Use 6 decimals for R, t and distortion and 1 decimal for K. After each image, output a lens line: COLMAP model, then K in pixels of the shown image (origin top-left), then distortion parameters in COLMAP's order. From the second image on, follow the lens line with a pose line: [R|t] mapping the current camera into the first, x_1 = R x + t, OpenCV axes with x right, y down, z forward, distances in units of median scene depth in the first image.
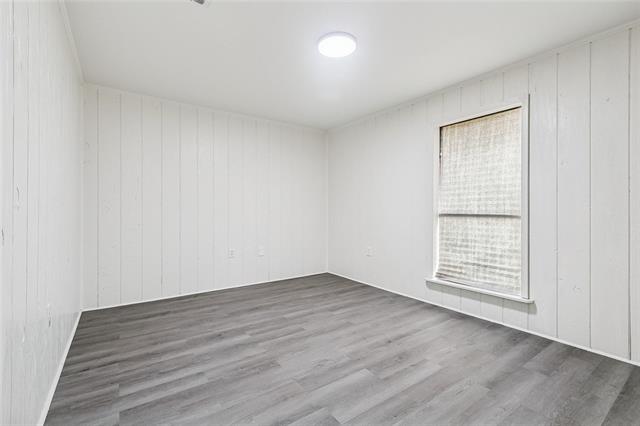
lens RADIAL K [[289.4, 0, 318.1], [0, 289.4, 210.4], [0, 0, 1]] dist [-0.000282, 0.000040]
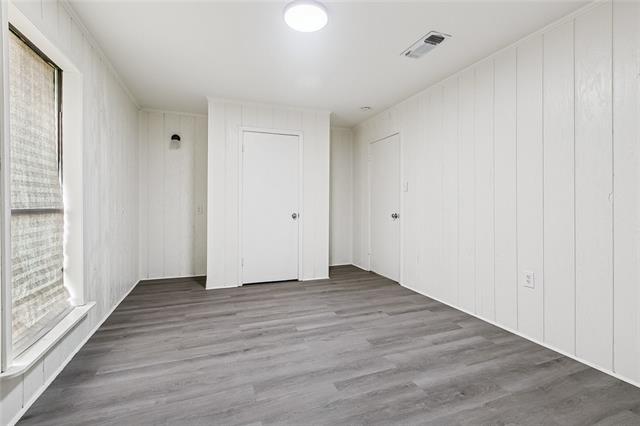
lens RADIAL K [[289.4, 0, 316.7], [0, 289.4, 207.8], [0, 0, 1]] dist [-0.000282, 0.000040]
pose [[-0.967271, -0.010647, 0.253521, -0.199472], [-0.006939, 0.999856, 0.015517, -0.002788], [-0.253650, 0.013249, -0.967205, 1.930543]]
